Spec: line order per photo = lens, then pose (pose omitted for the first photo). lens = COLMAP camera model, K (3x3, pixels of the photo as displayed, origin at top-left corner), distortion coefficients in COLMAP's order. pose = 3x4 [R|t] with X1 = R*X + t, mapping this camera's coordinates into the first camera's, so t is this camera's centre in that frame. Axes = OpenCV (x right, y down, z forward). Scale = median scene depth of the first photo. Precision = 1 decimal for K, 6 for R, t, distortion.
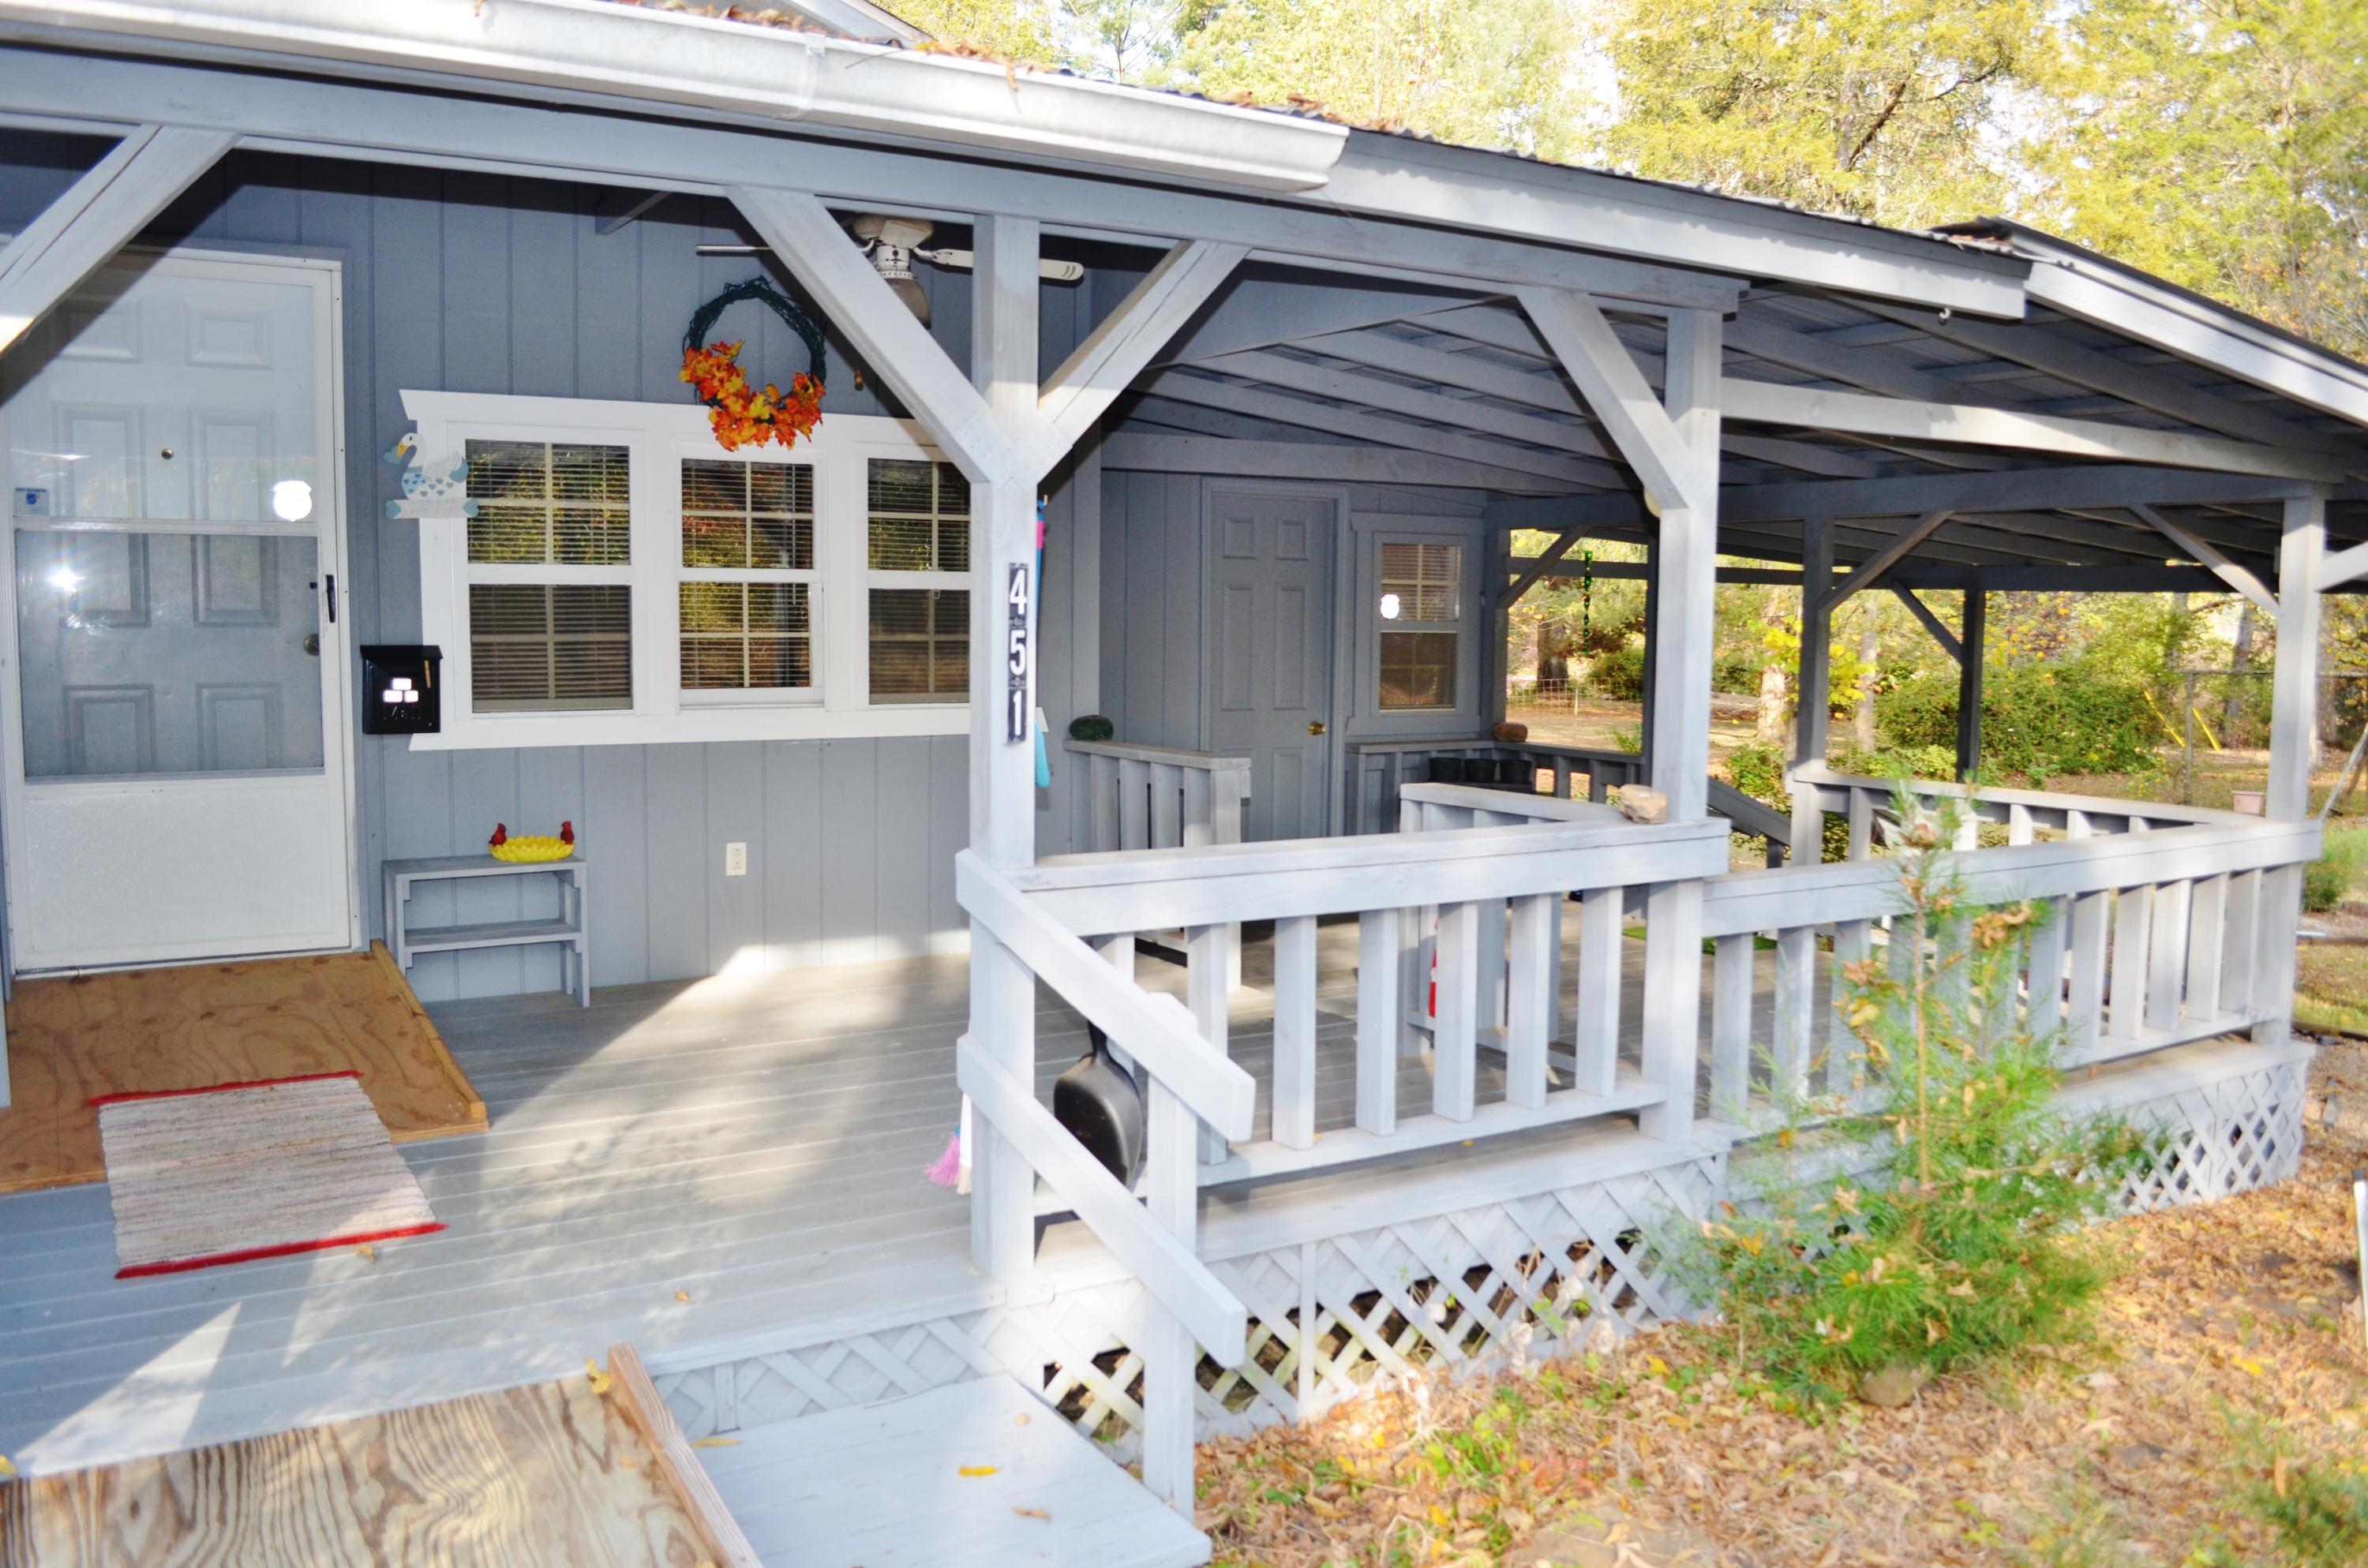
lens RADIAL K [[1814.1, 0, 1181.9], [0, 1814.1, 784.1], [0, 0, 1]] dist [-0.090346, -0.008228]
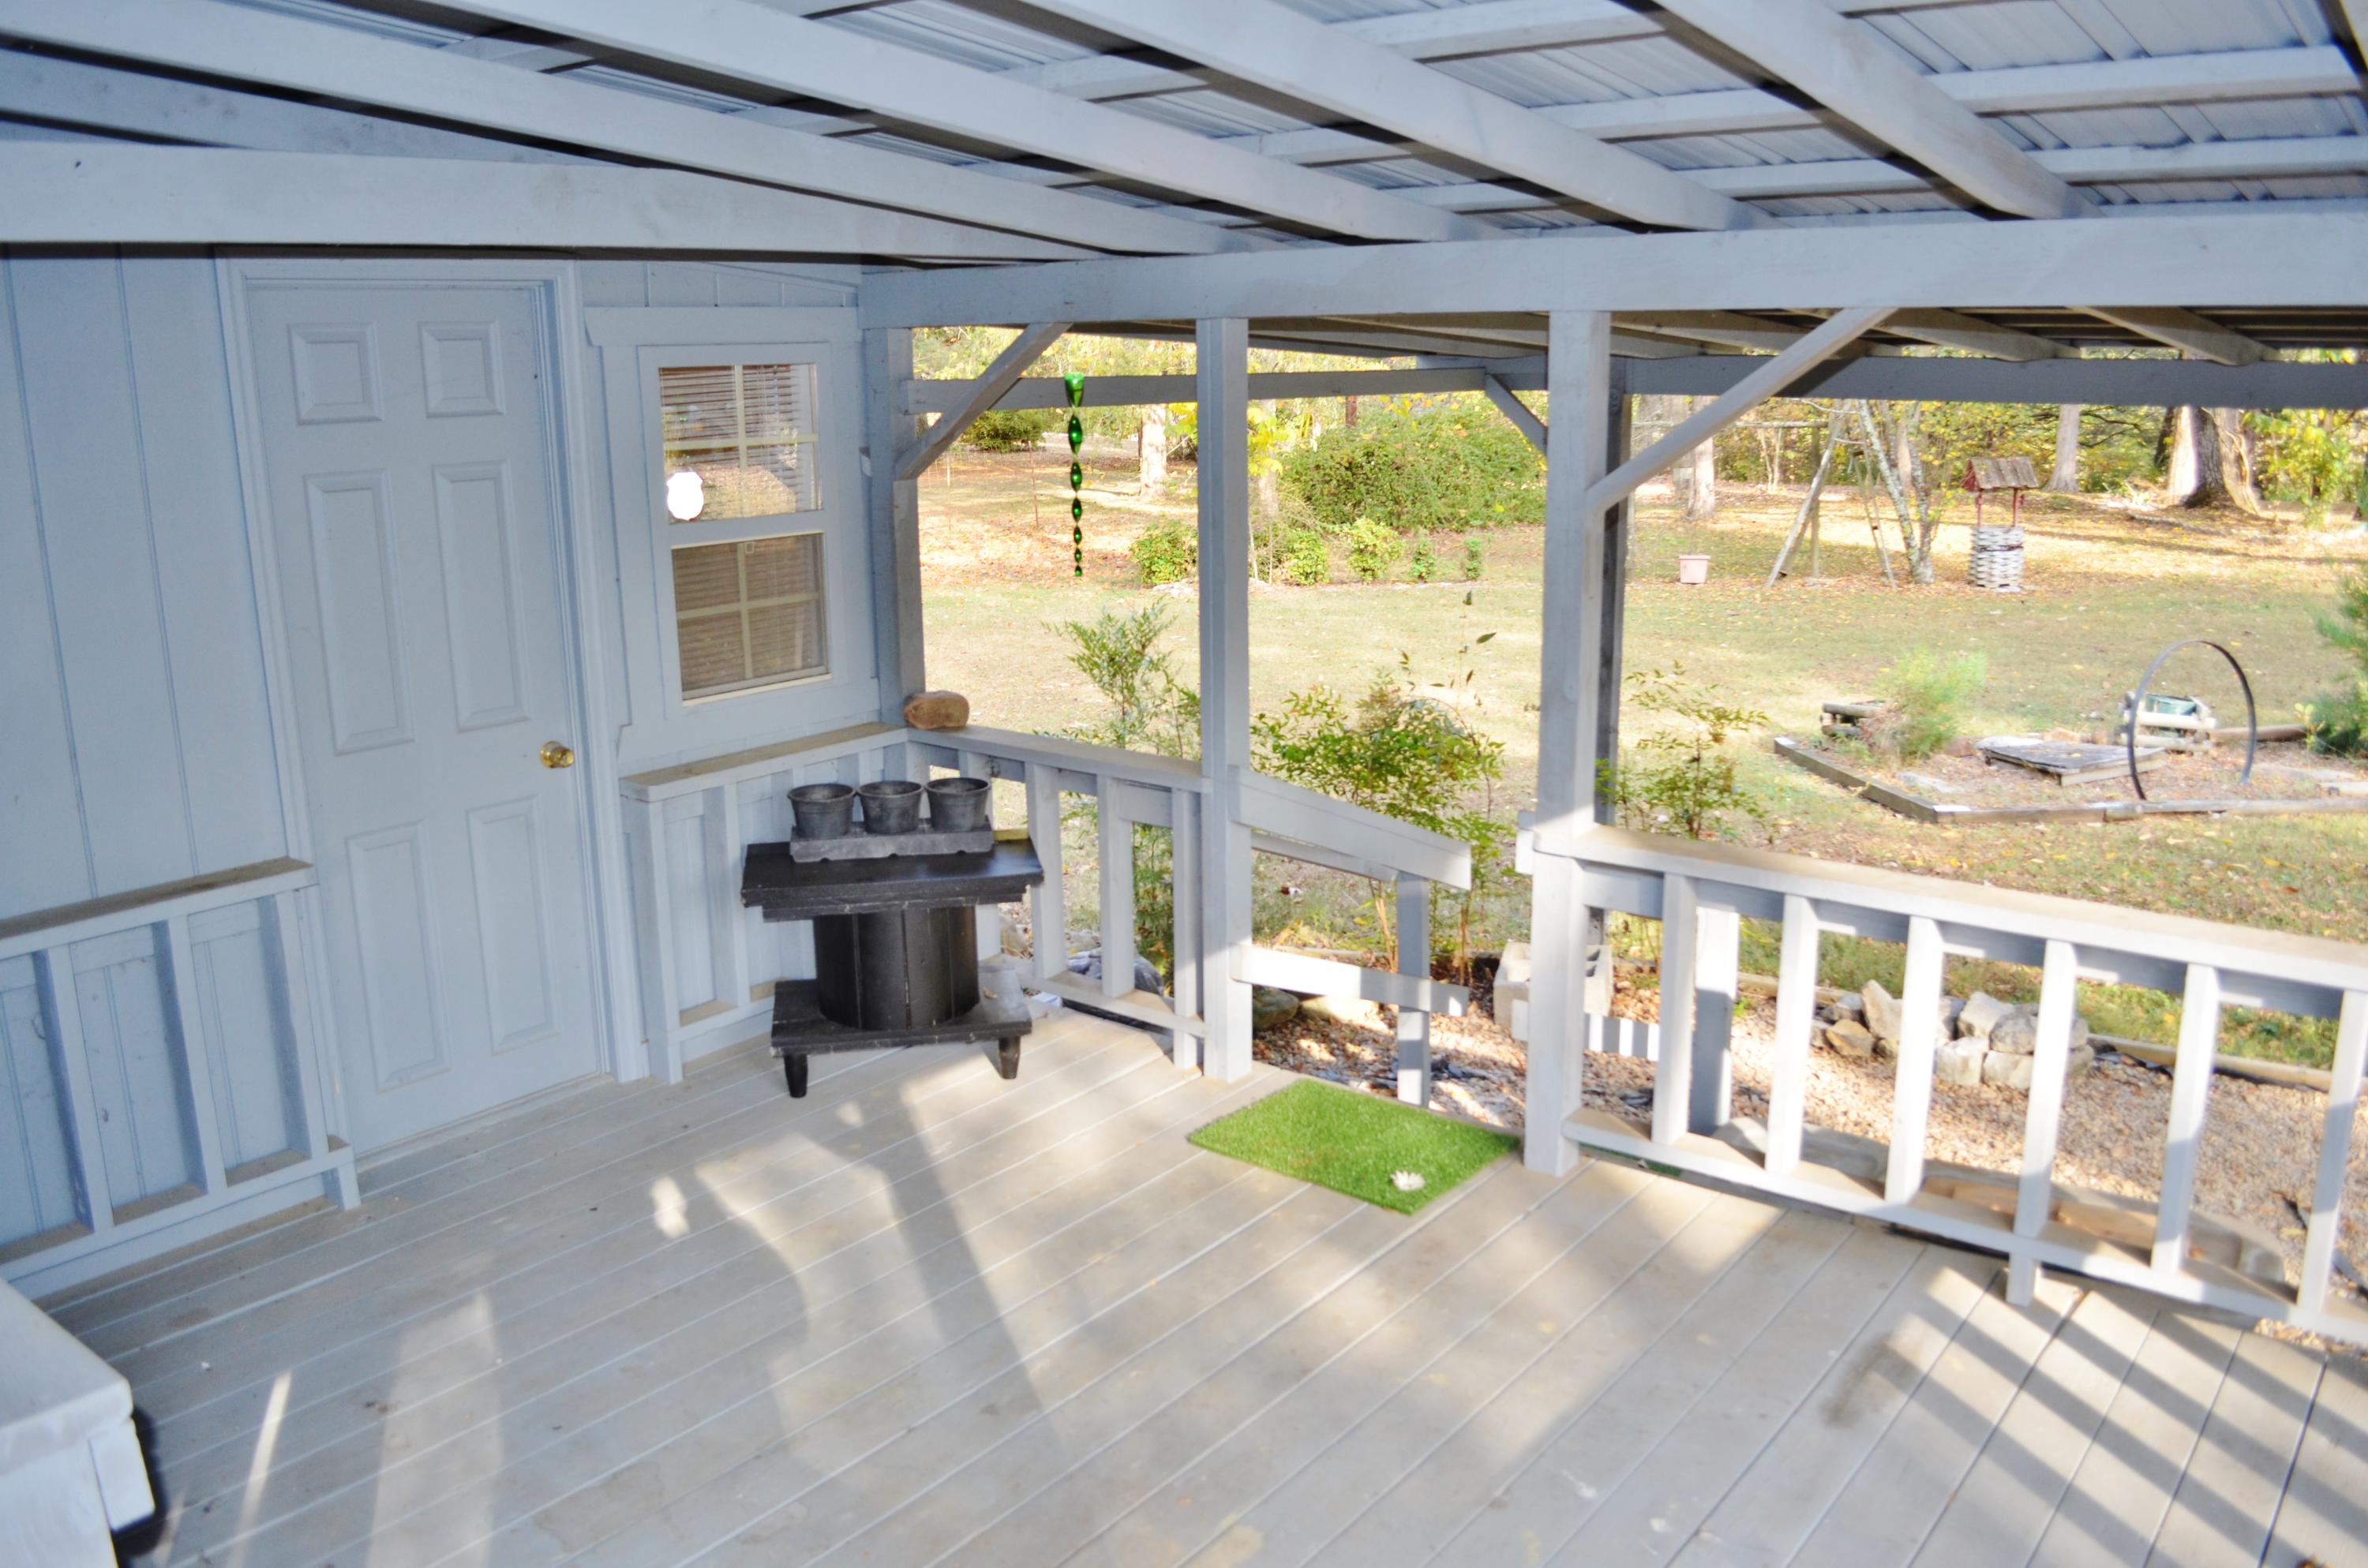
lens RADIAL K [[1814.1, 0, 1180.7], [0, 1814.1, 786.7], [0, 0, 1]] dist [-0.090346, -0.008228]
pose [[0.938232, -0.104234, 0.329932, 0.070098], [0.055990, 0.986715, 0.152510, -0.085778], [-0.341446, -0.124617, 0.931604, 0.475651]]
